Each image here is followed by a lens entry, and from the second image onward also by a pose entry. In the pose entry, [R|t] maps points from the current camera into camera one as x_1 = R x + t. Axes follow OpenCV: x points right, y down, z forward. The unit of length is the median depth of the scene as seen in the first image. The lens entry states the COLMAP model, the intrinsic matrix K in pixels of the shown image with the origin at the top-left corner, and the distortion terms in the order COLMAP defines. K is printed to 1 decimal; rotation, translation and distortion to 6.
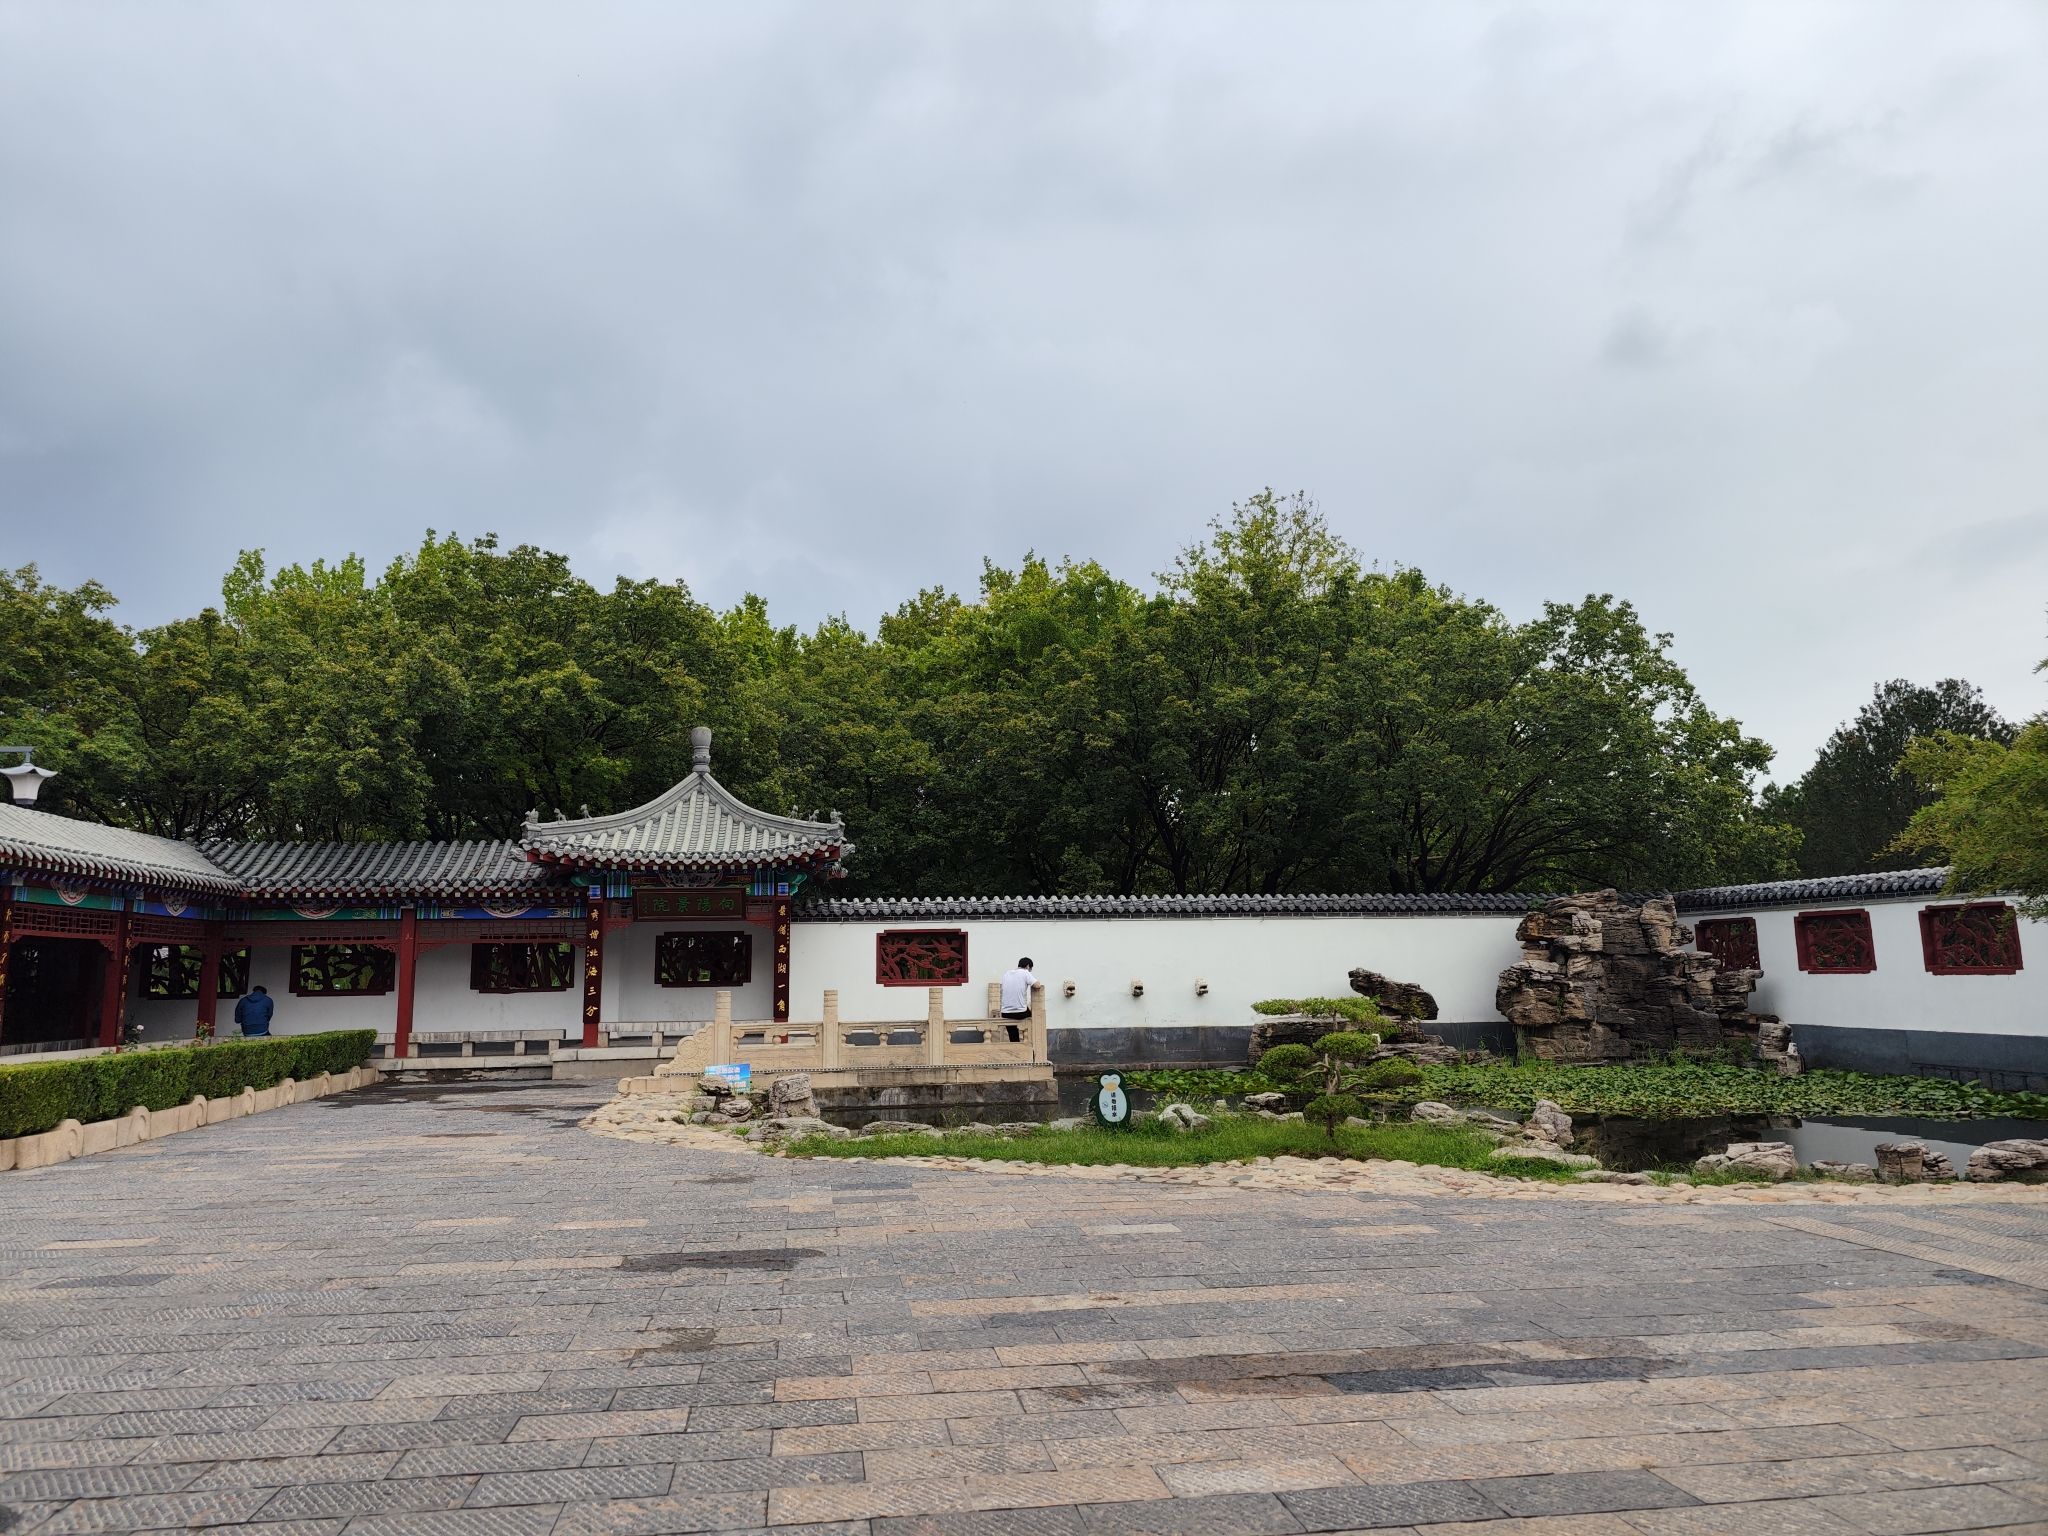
lens RADIAL K [[1329.1, 0, 1007.6], [0, 1329.1, 755.0], [0, 0, 1]] dist [0.009524, -0.018475]
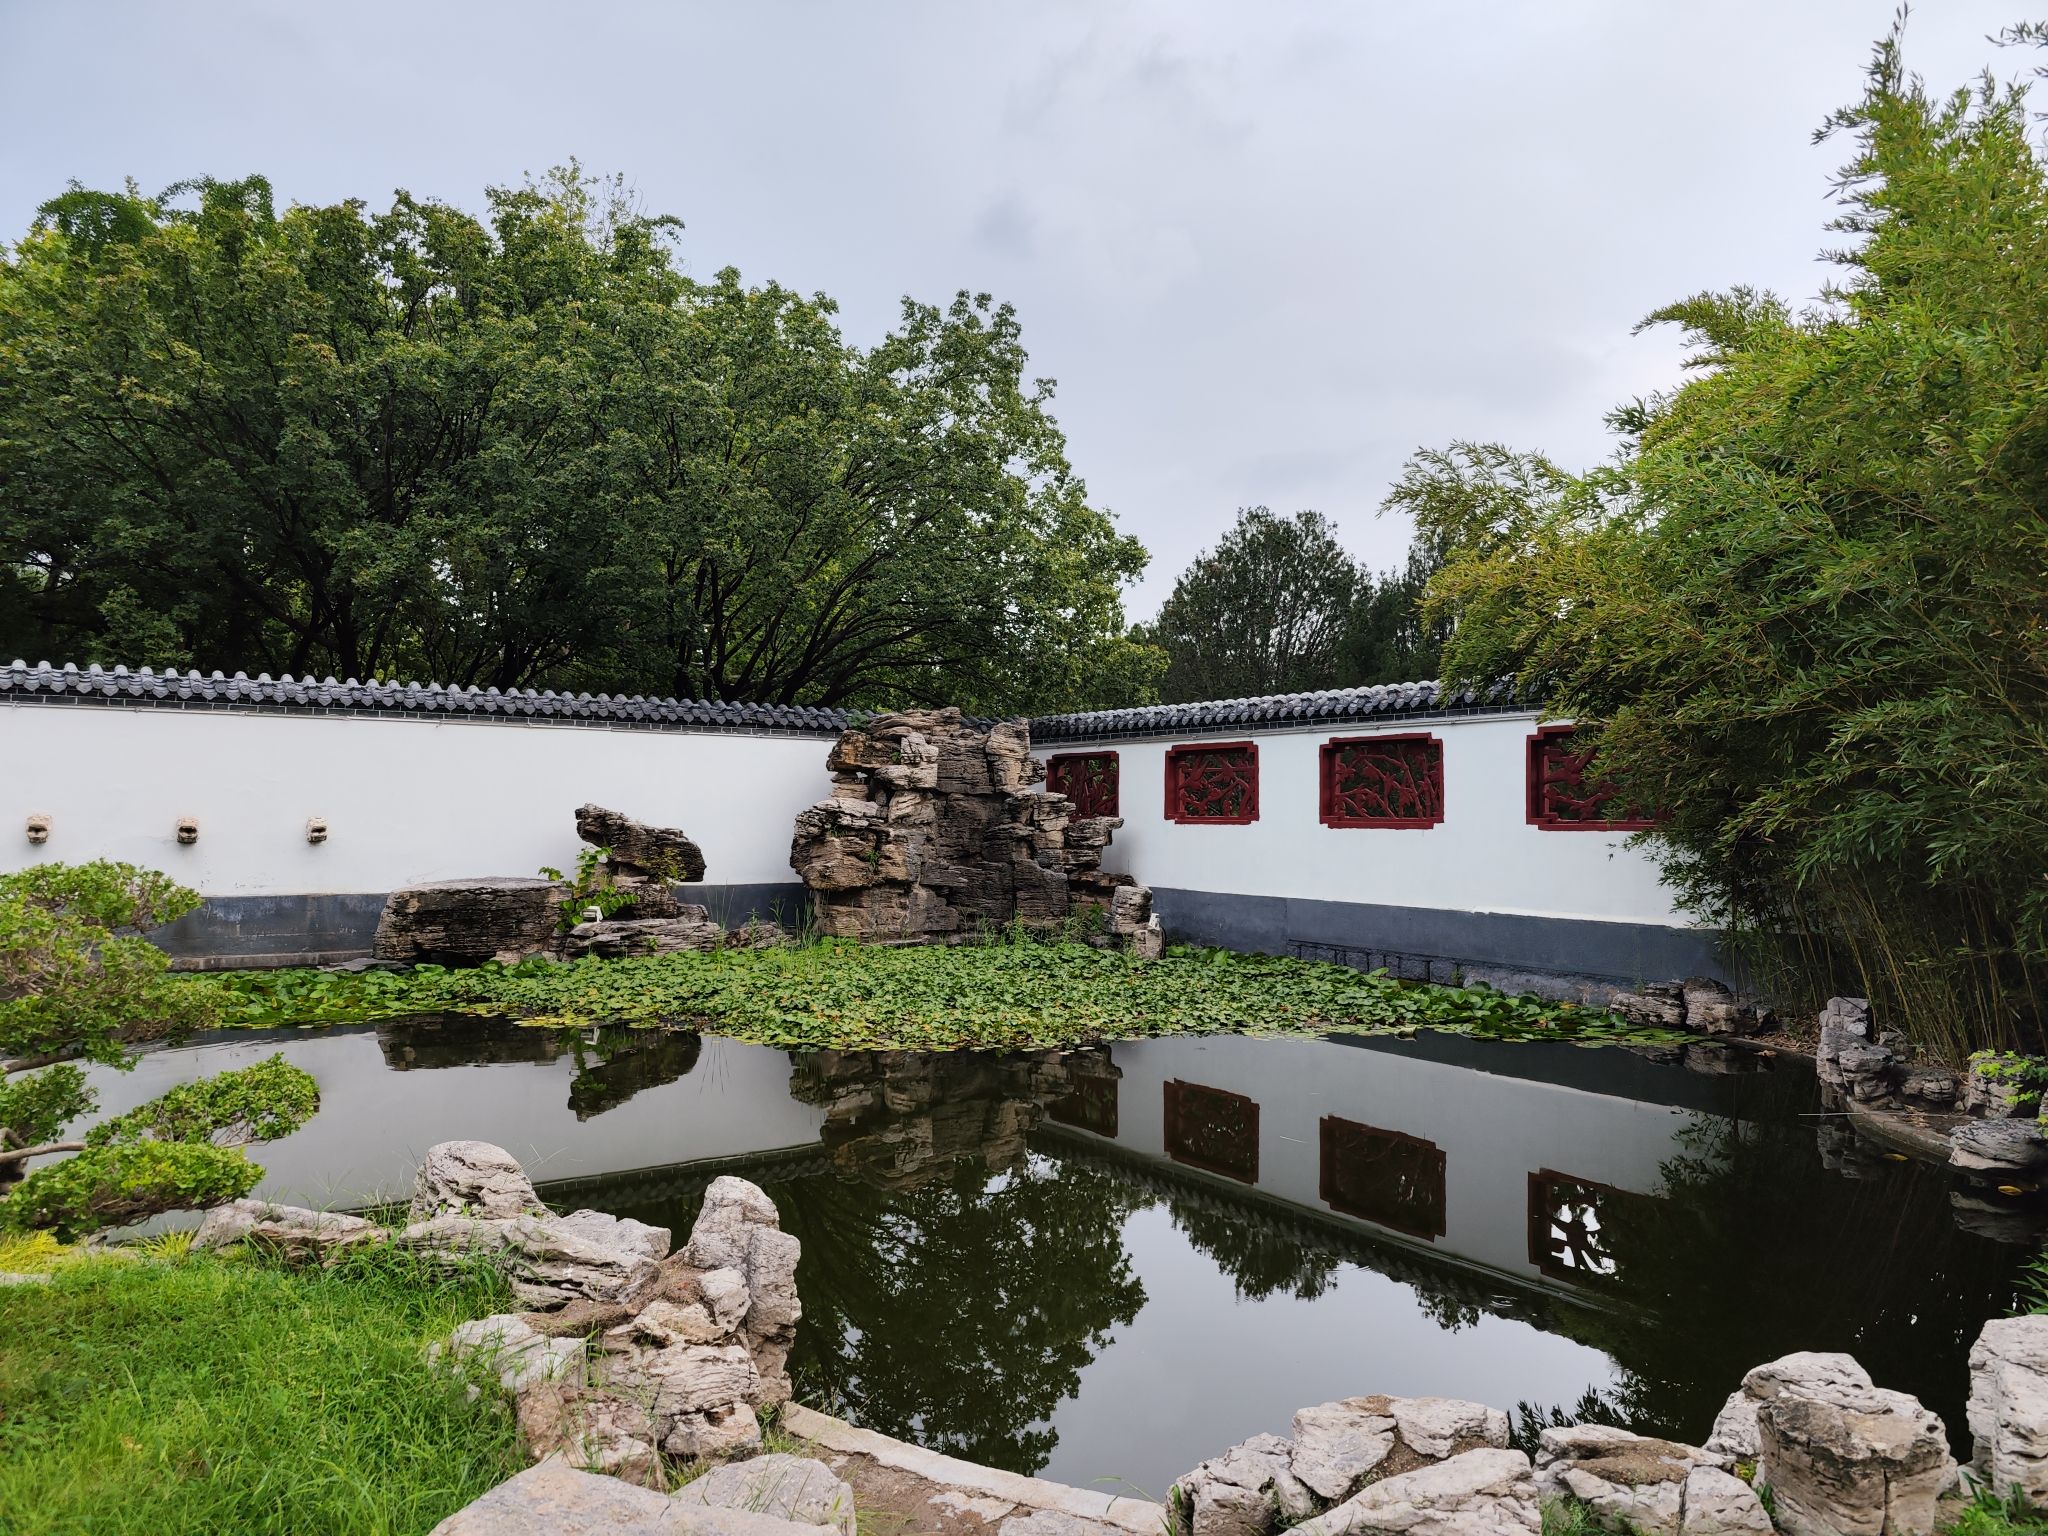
lens RADIAL K [[1329.1, 0, 1025.0], [0, 1329.1, 768.2], [0, 0, 1]] dist [0.009524, -0.018475]
pose [[0.885704, 0.035693, 0.462876, 0.152550], [-0.093314, 0.990379, 0.102184, 0.057432], [-0.454775, -0.133697, 0.880514, 0.337388]]
